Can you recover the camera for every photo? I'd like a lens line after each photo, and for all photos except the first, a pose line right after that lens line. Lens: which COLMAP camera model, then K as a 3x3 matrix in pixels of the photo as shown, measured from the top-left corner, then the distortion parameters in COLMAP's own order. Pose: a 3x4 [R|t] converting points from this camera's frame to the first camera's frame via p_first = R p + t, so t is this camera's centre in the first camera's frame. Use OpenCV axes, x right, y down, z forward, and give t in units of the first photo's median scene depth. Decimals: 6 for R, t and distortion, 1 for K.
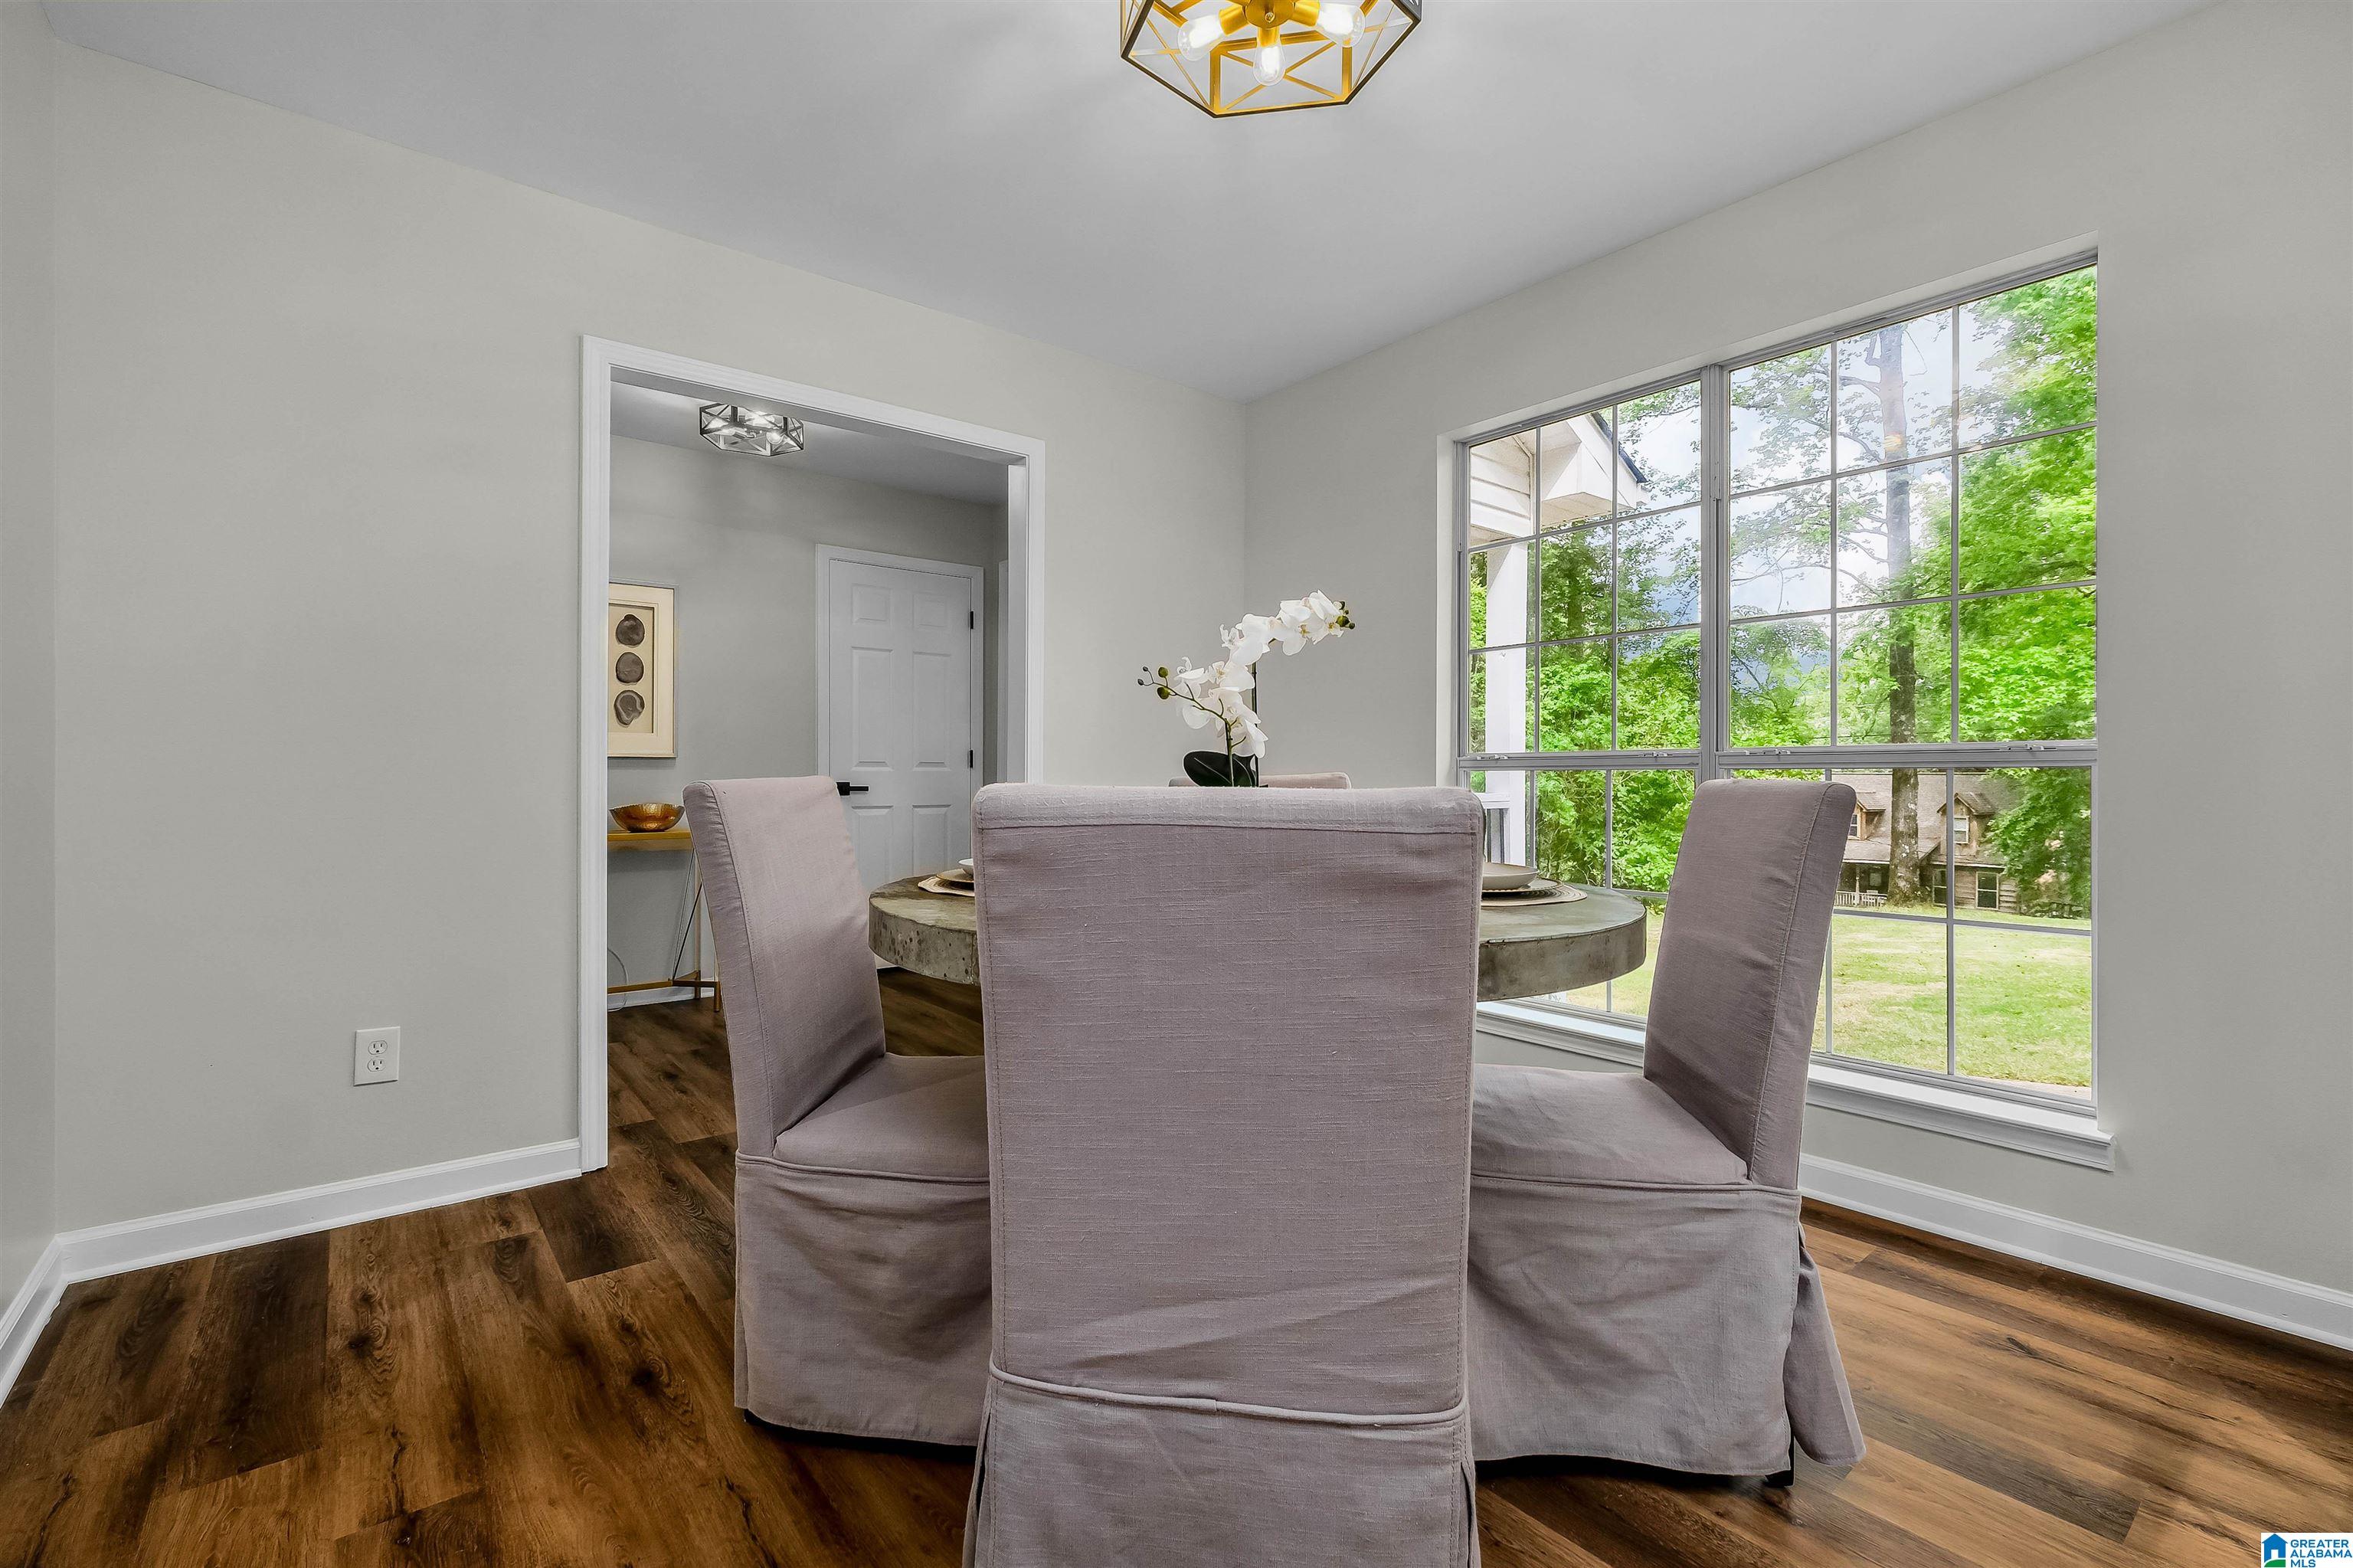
lens RADIAL K [[1042.2, 0, 1182.1], [0, 1042.2, 778.9], [0, 0, 1]] dist [0.001628, -0.000792]
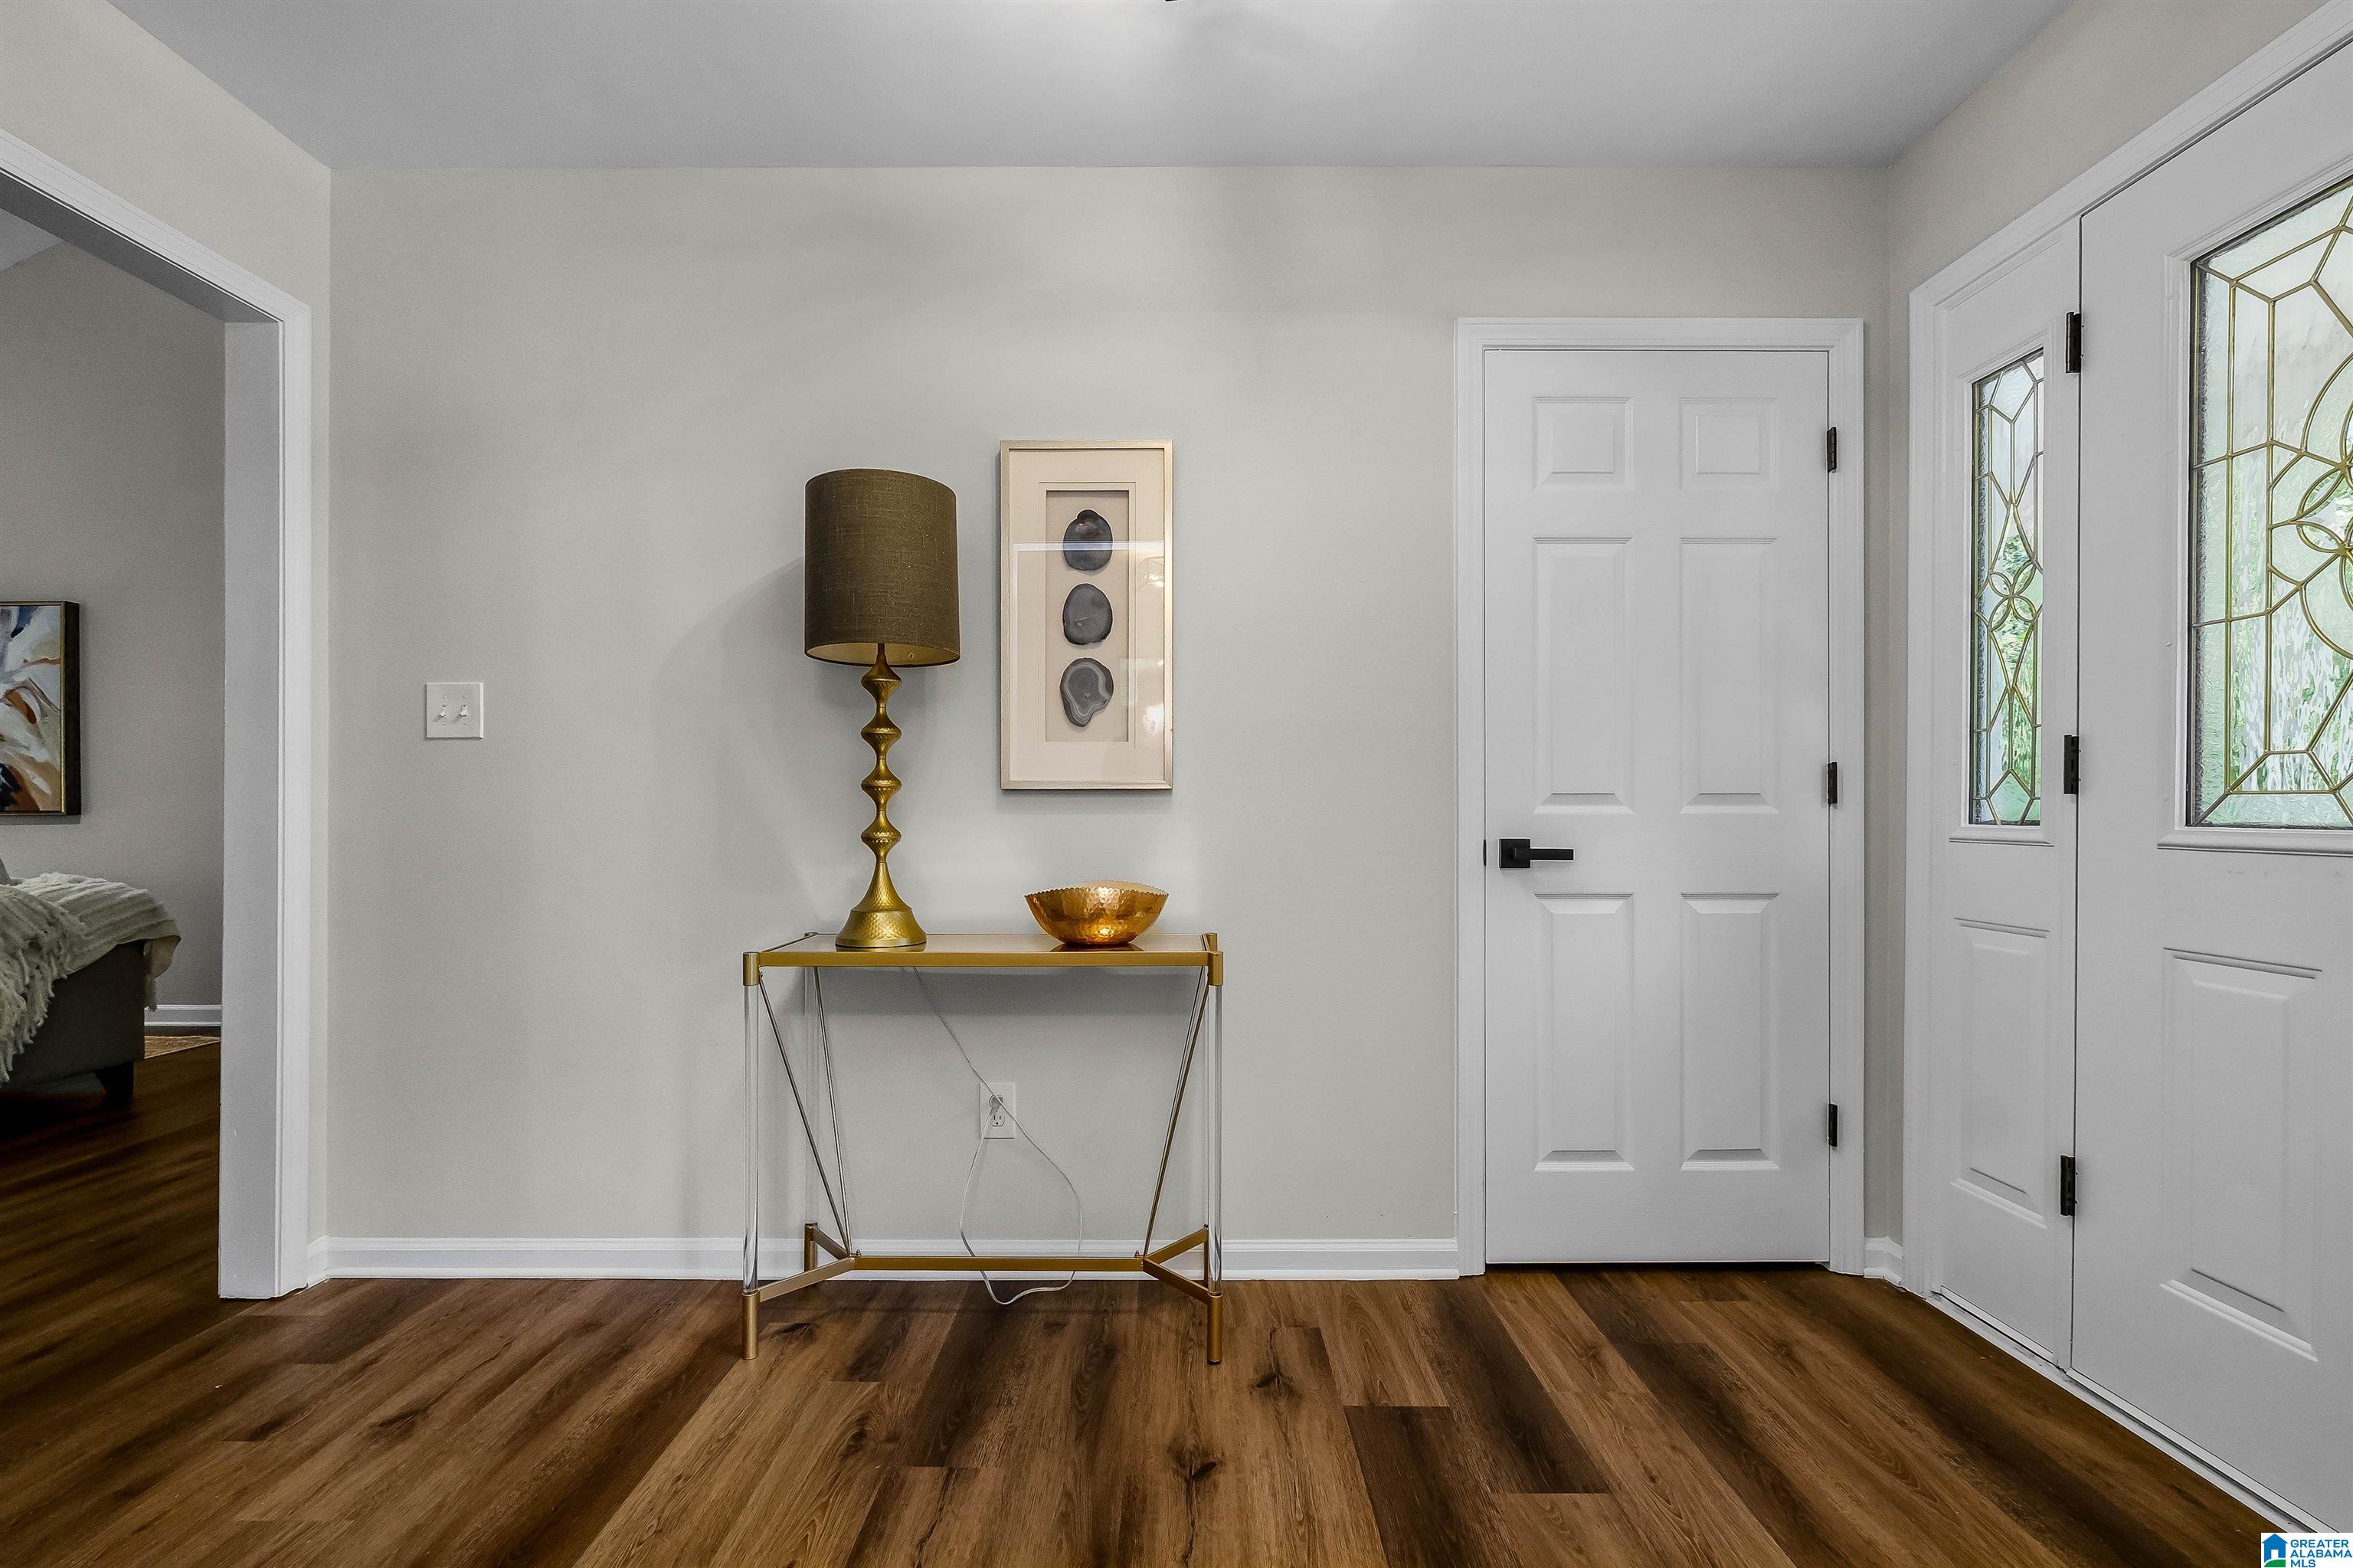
lens RADIAL K [[1042.2, 0, 1179.1], [0, 1042.2, 815.4], [0, 0, 1]] dist [0.001628, -0.000792]
pose [[0.769245, -0.002915, -0.638947, -0.167728], [0.000553, 0.999992, -0.003897, -0.006063], [0.638953, 0.002644, 0.769241, 0.630078]]
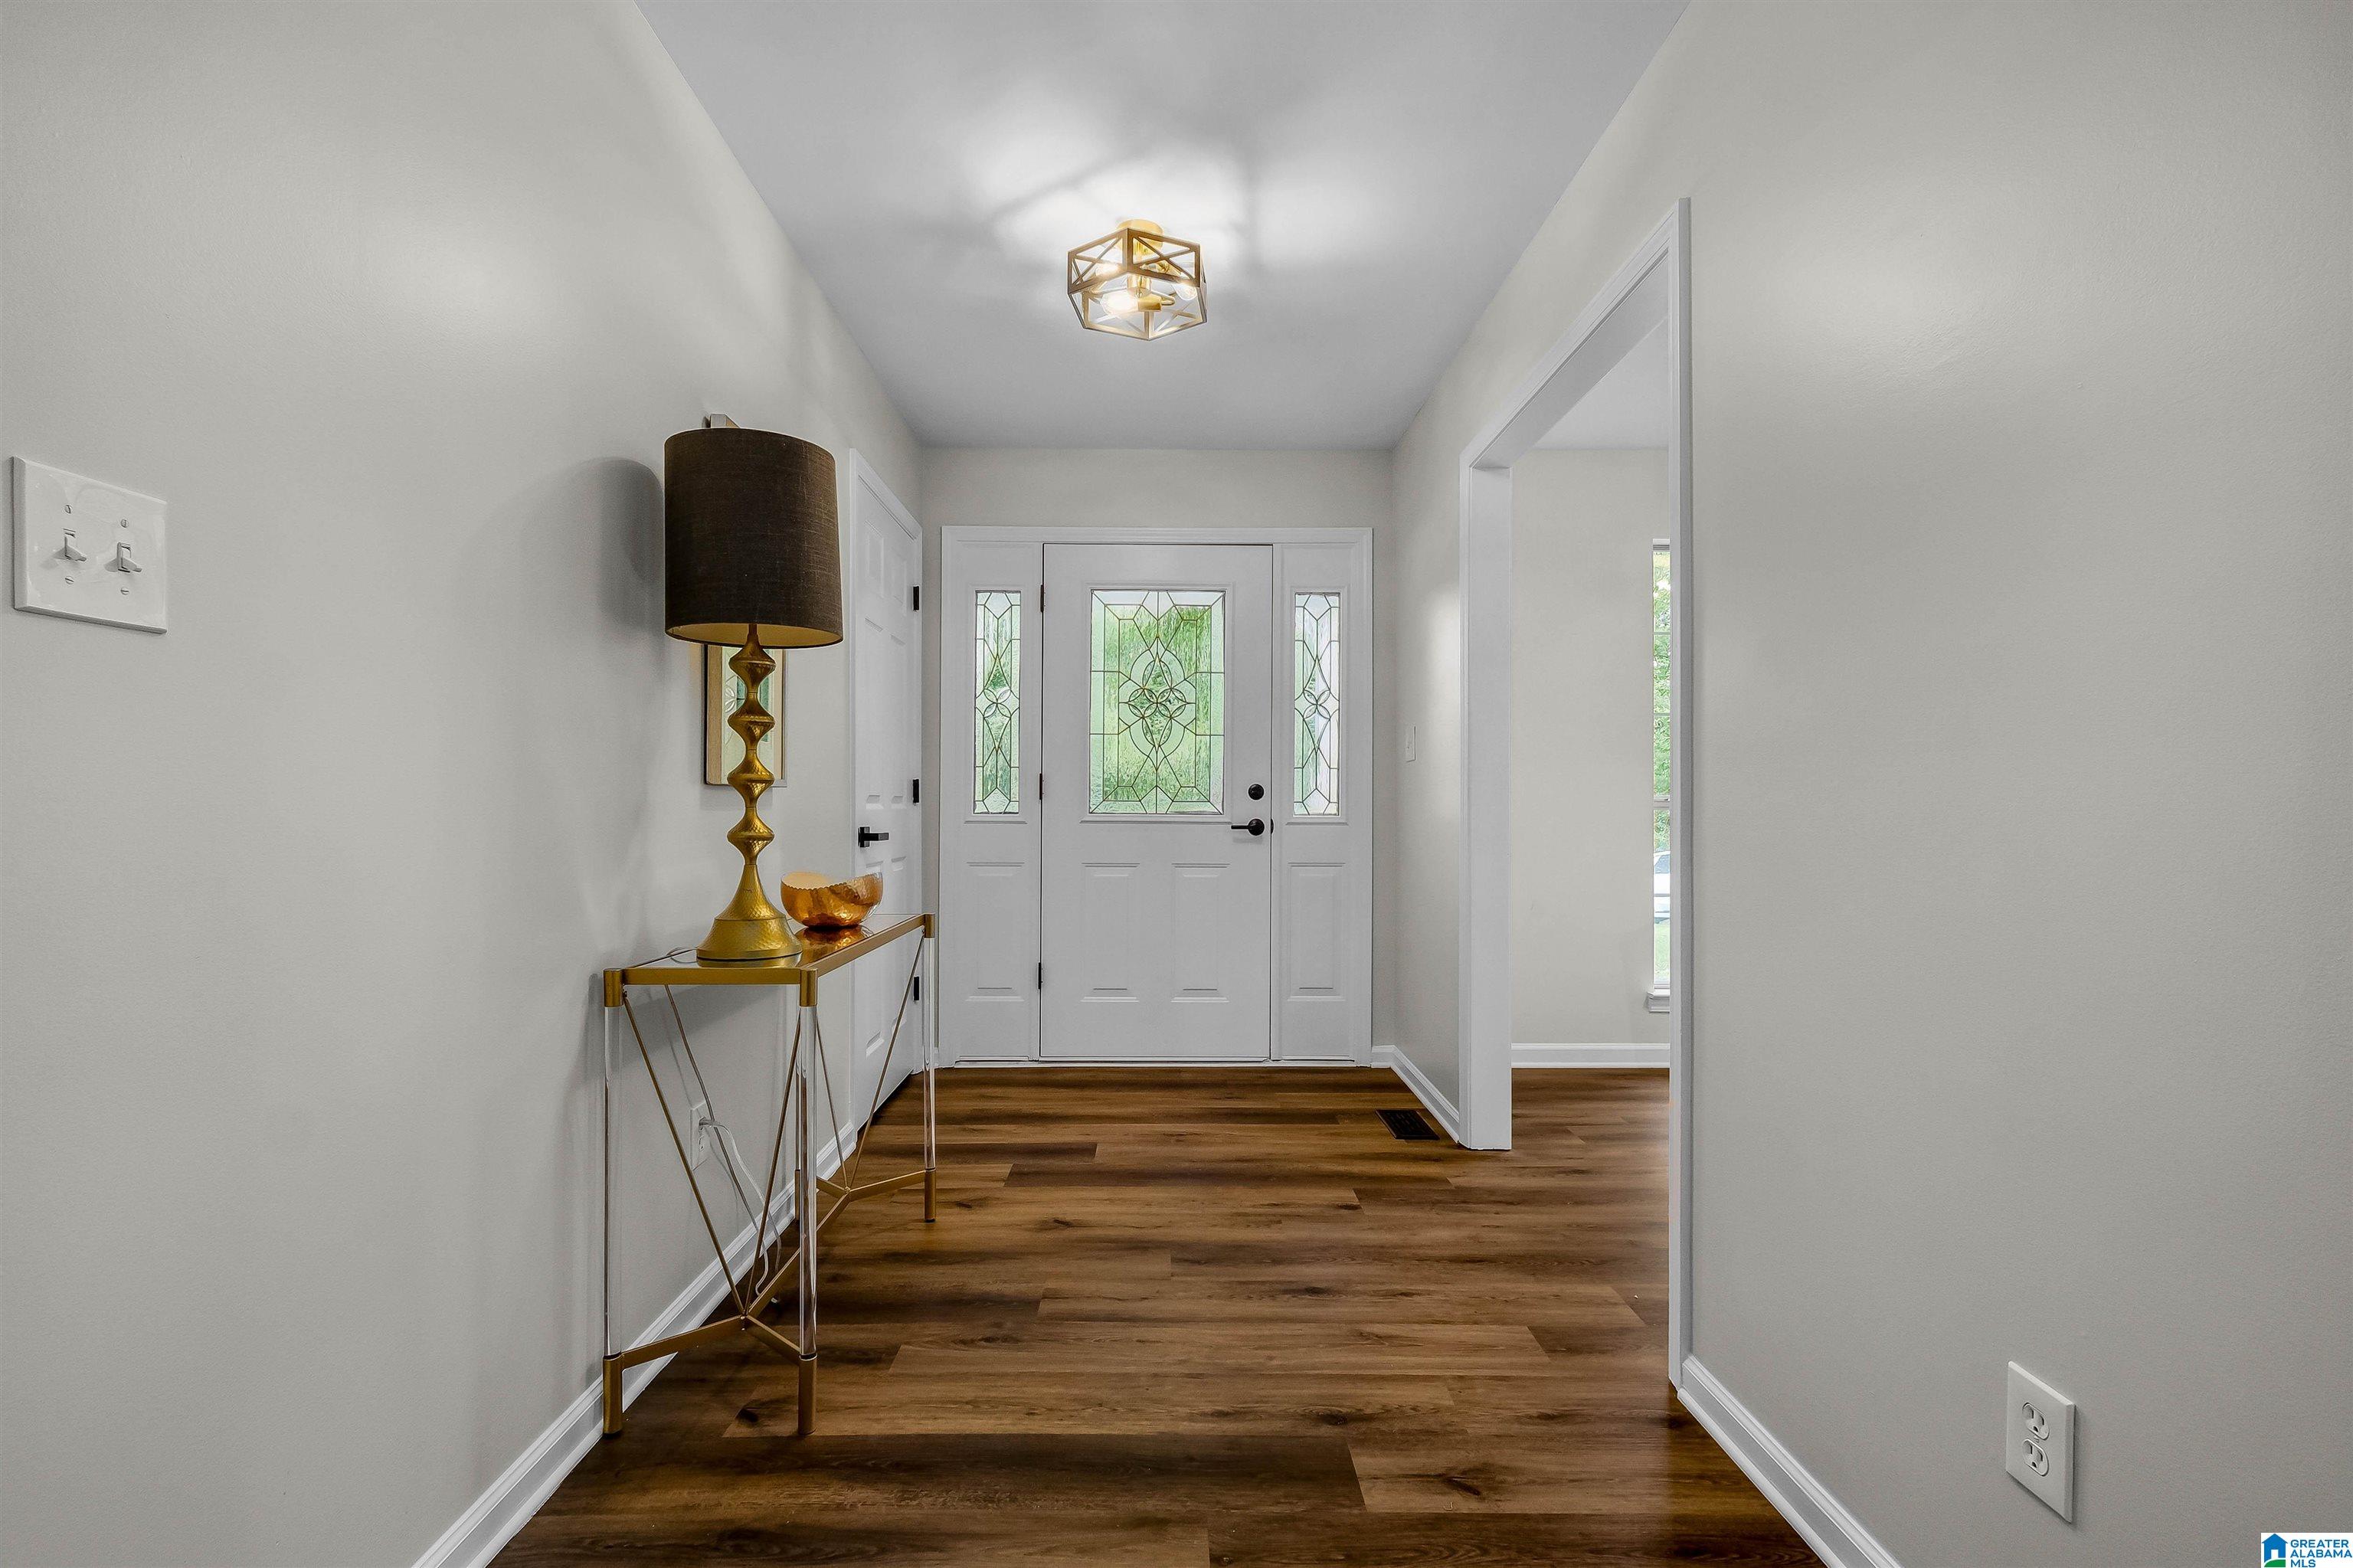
lens RADIAL K [[1042.2, 0, 1175.9], [0, 1042.2, 802.0], [0, 0, 1]] dist [0.001628, -0.000792]
pose [[0.622500, -0.000029, 0.782620, -0.779348], [0.004854, 0.999981, -0.003824, -0.009475], [-0.782605, 0.006179, 0.622488, 0.510850]]
